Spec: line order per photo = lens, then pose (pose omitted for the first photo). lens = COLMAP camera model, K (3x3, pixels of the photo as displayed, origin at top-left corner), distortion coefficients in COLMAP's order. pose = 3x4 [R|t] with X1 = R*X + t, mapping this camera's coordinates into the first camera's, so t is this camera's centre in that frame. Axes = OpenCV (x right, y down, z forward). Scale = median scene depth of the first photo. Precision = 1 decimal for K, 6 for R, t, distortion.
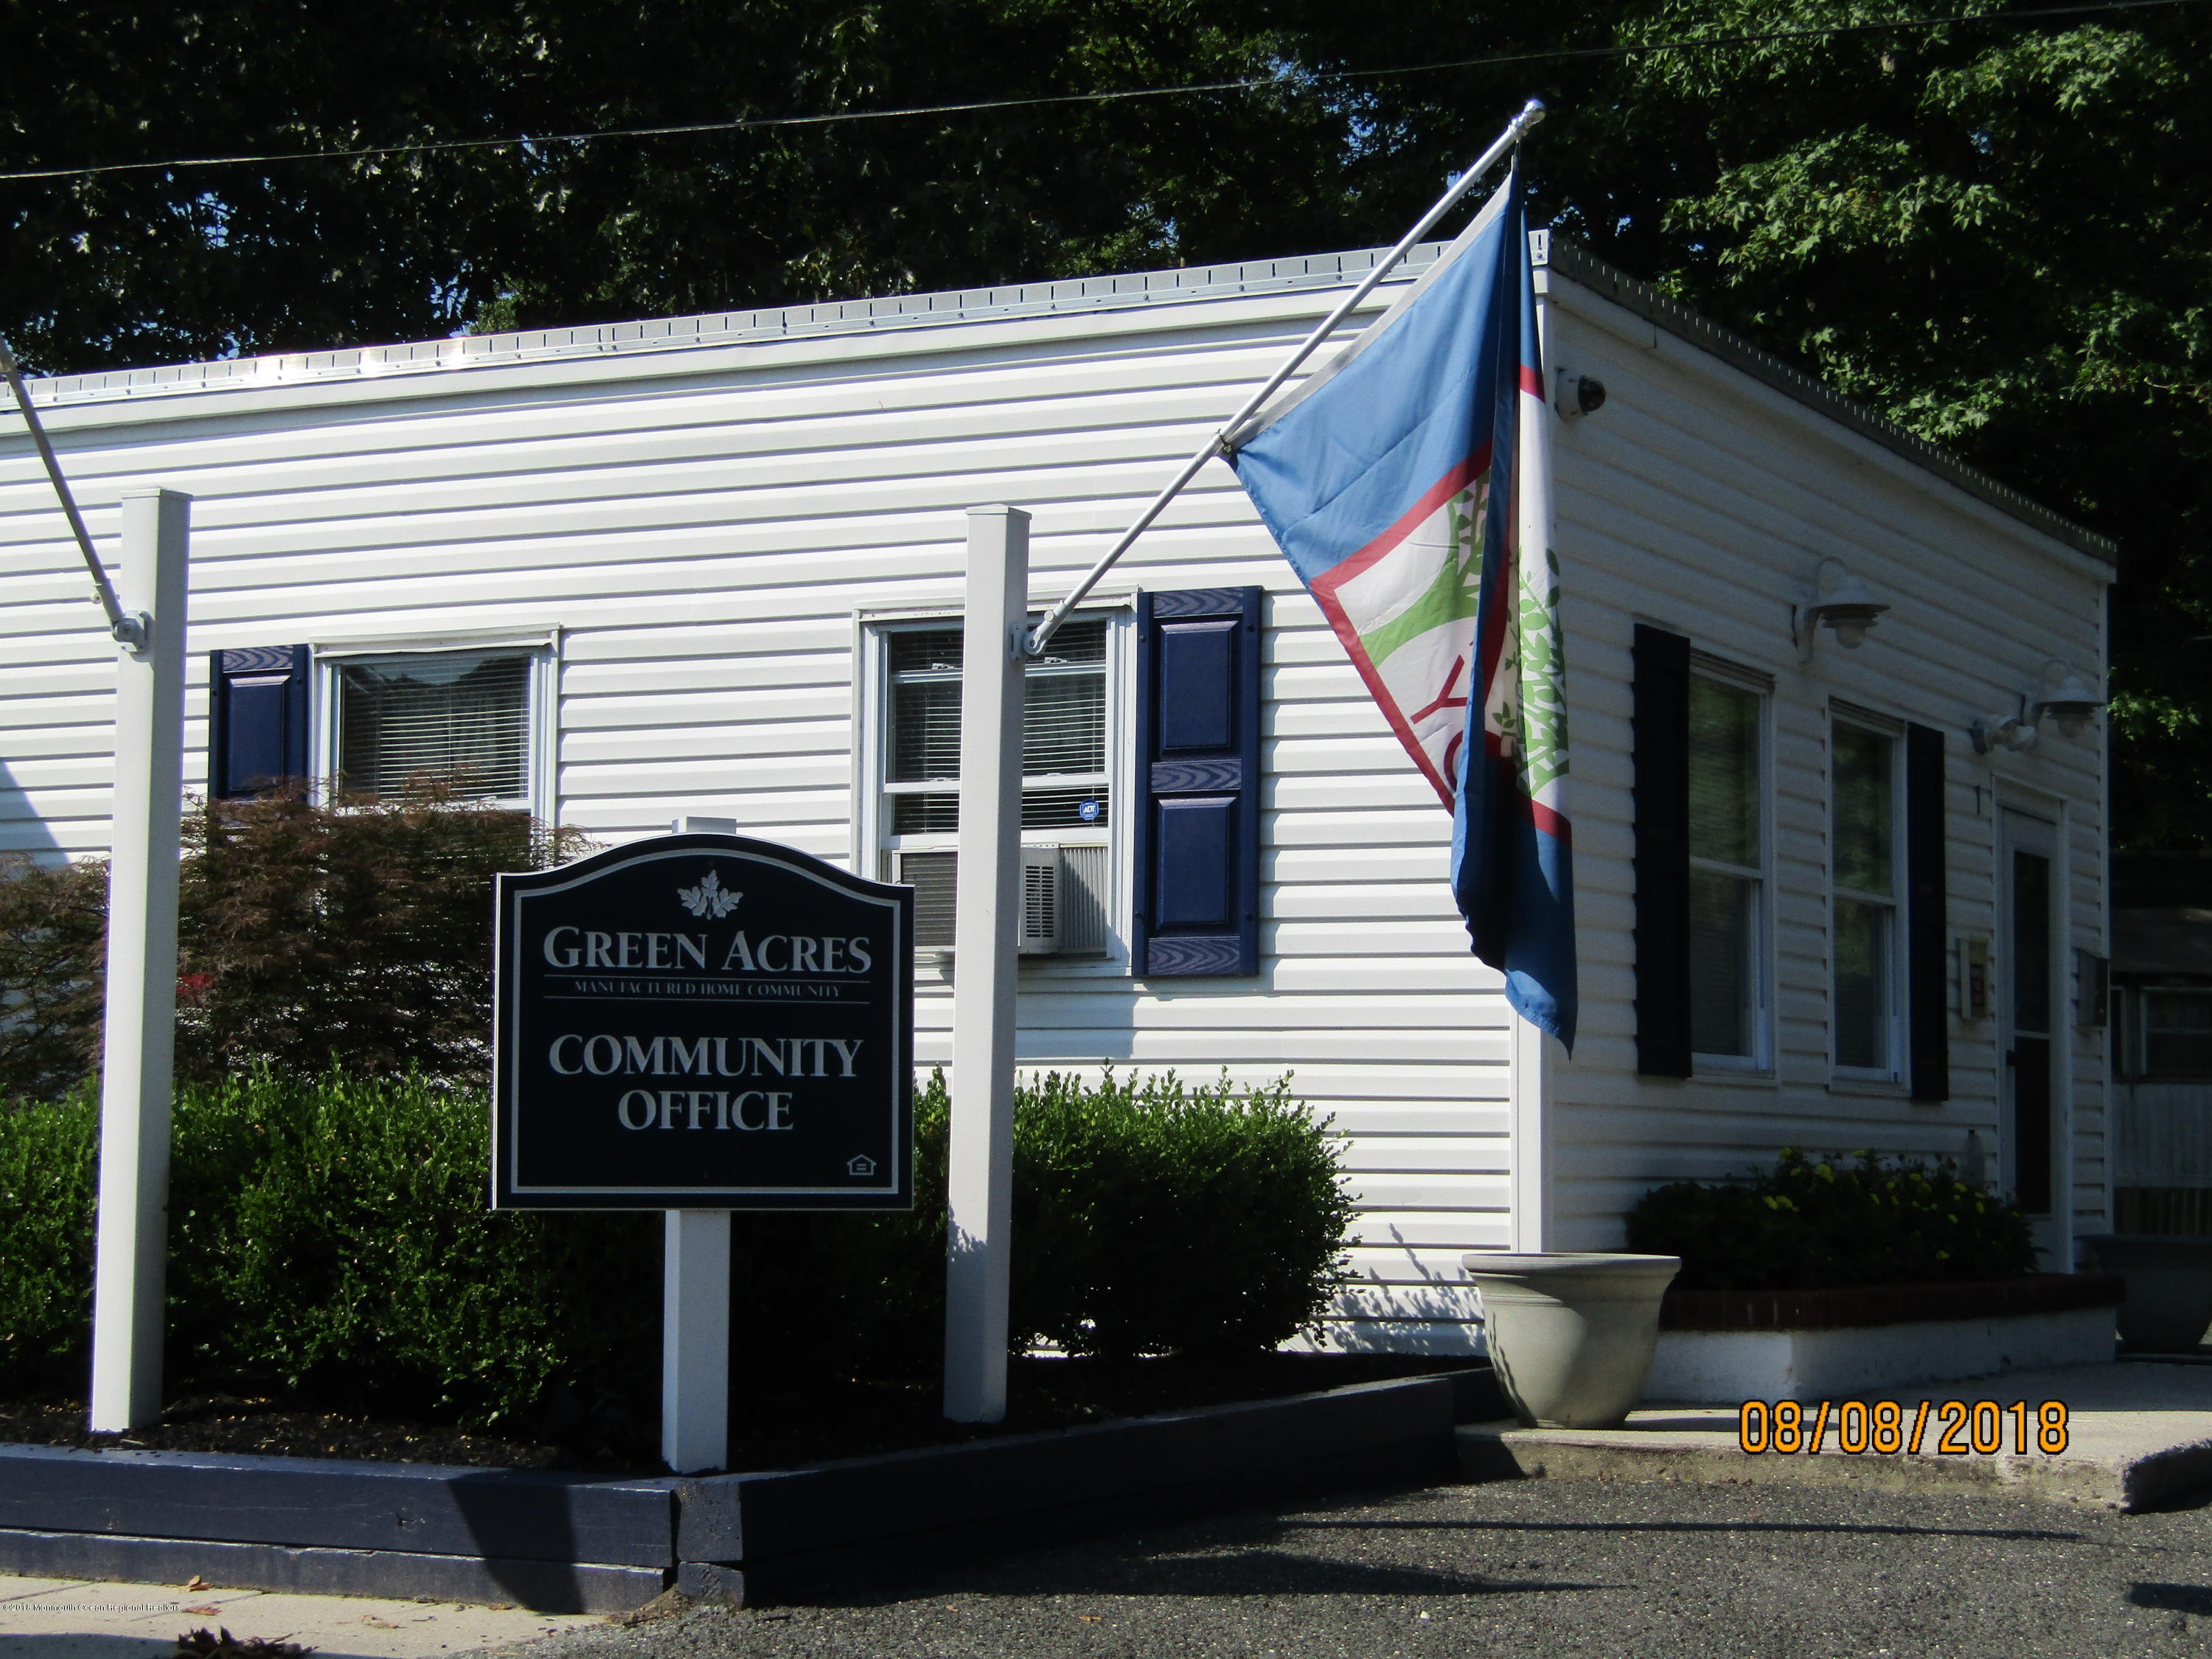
lens RADIAL K [[4215.6, 0, 1106.0], [0, 4215.6, 829.5], [0, 0, 1]] dist [0.020706, 0.217949]
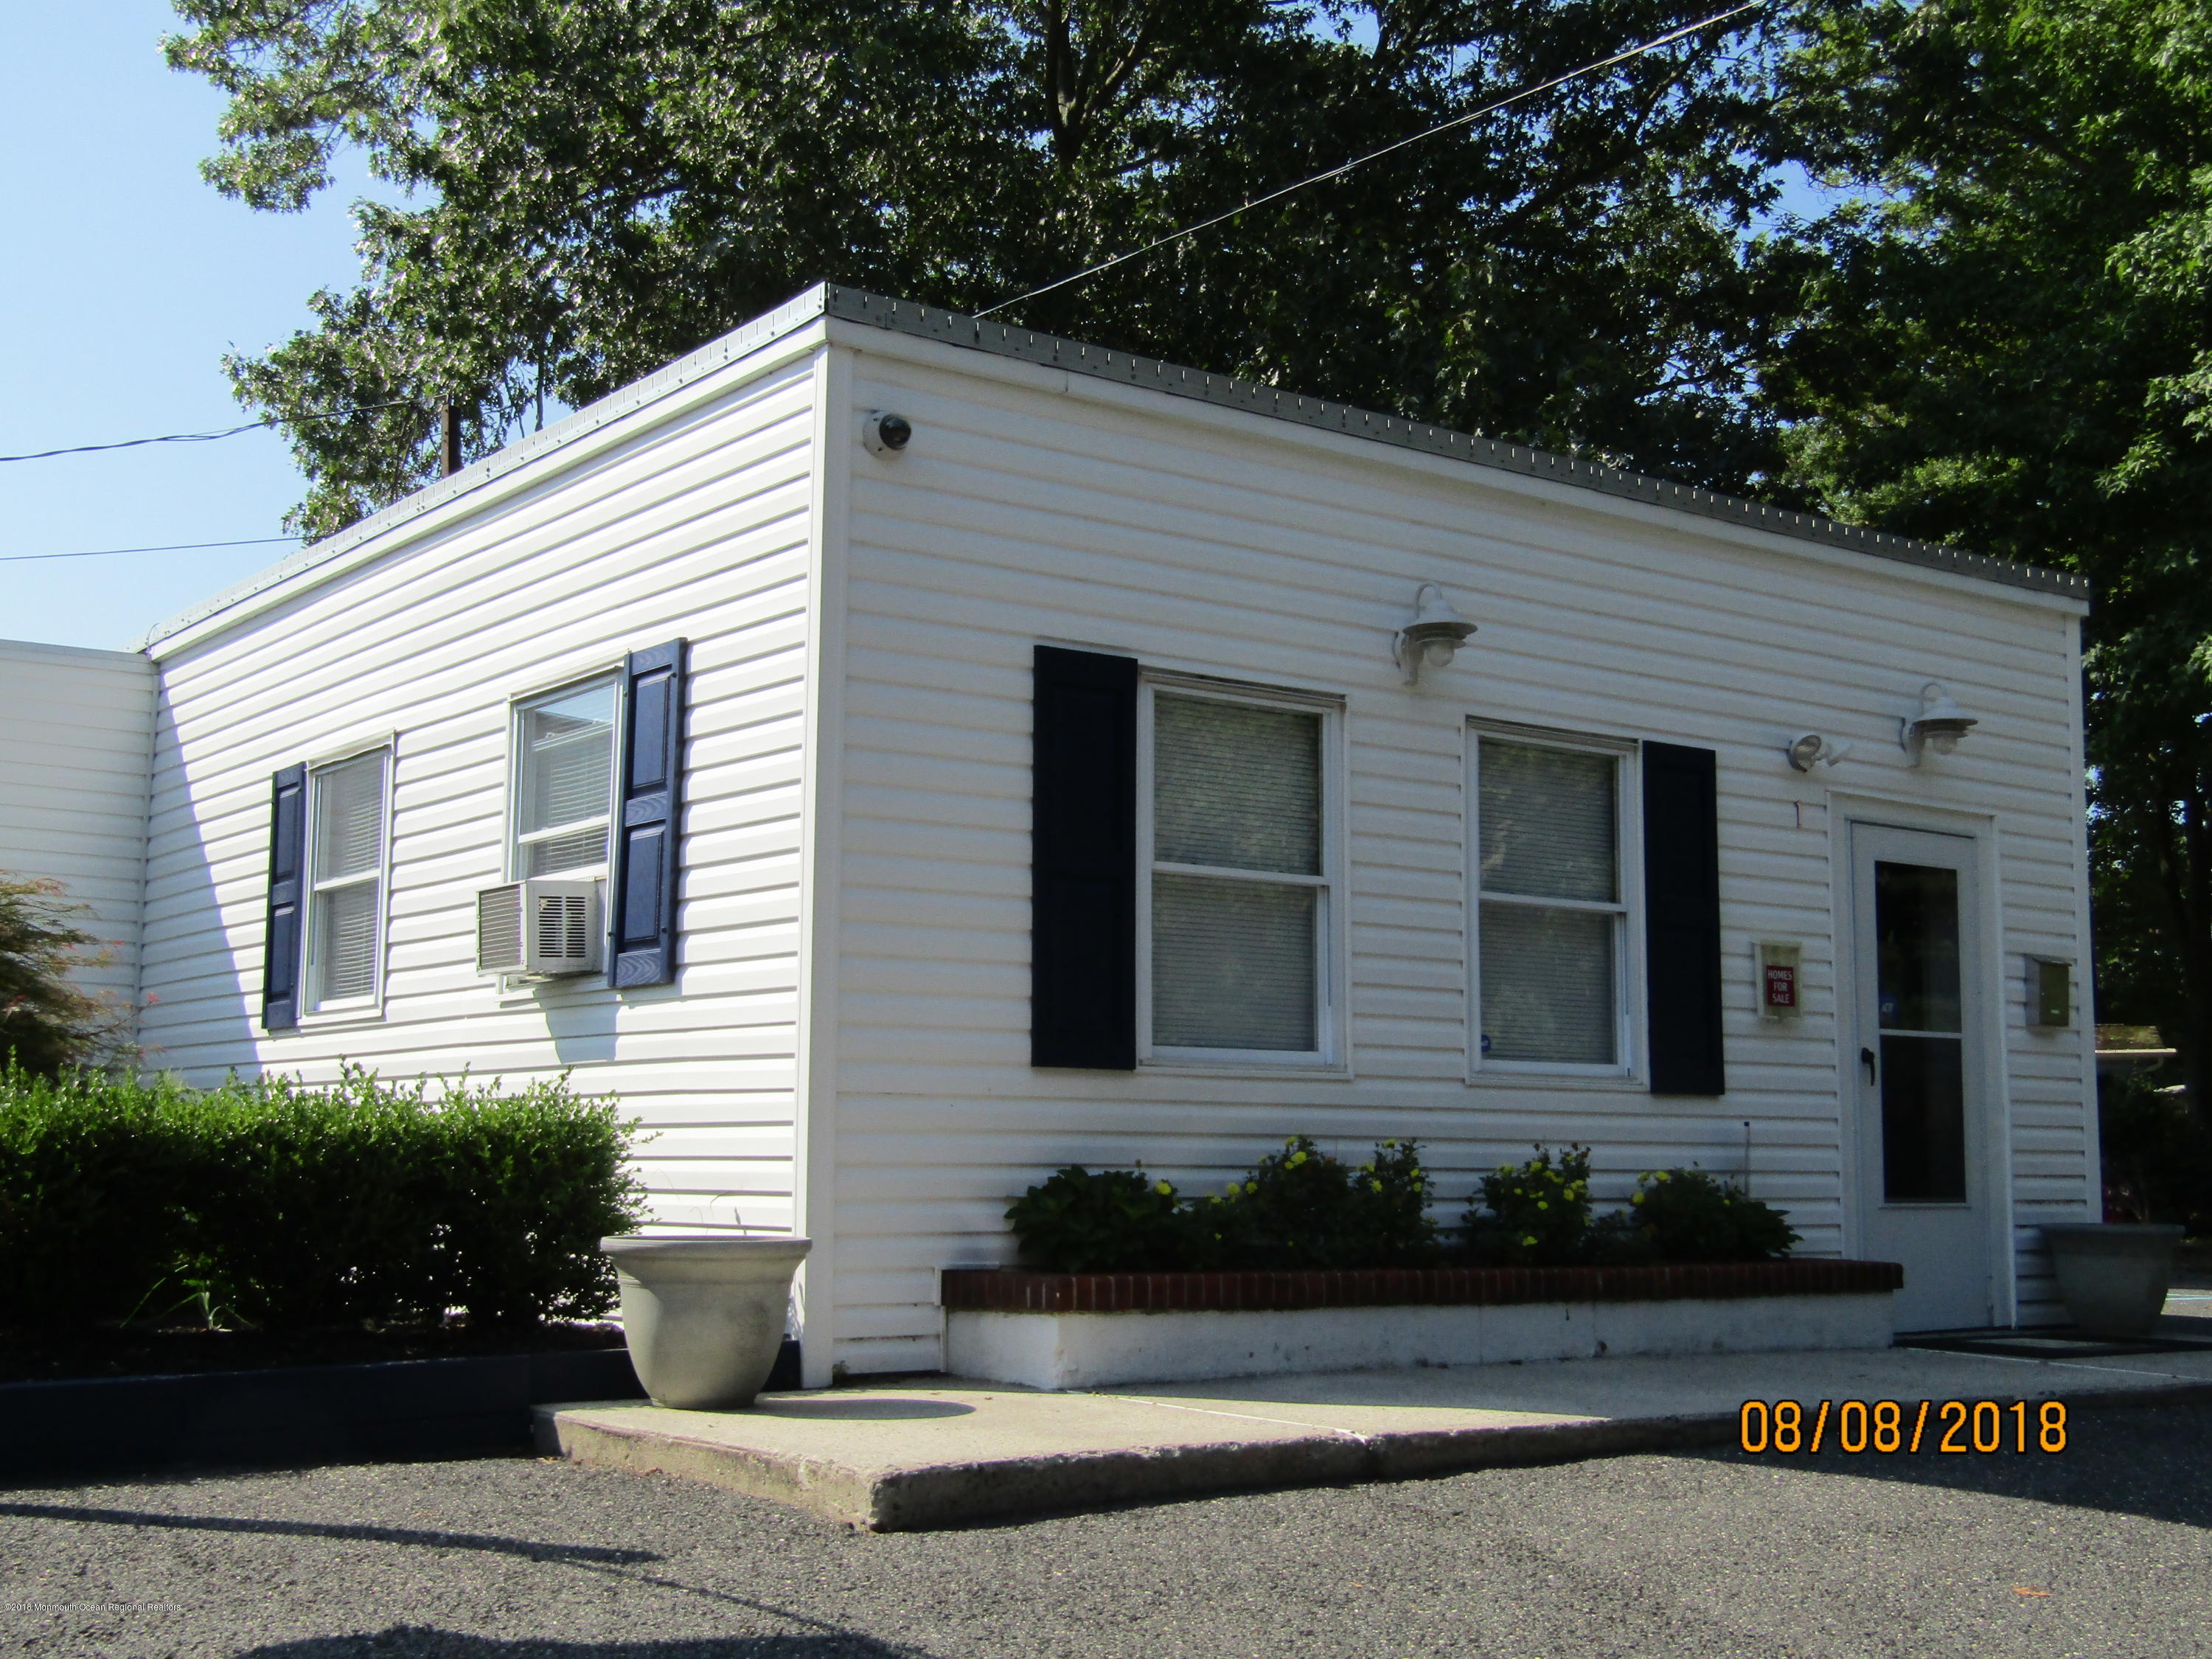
lens RADIAL K [[2641.3, 0, 1106.0], [0, 2641.3, 829.5], [0, 0, 1]] dist [0.018622, 0.021721]
pose [[0.901309, -0.057351, -0.429363, 0.401189], [0.036174, 0.997700, -0.057331, 0.034737], [0.431663, 0.036141, 0.901311, 0.378342]]
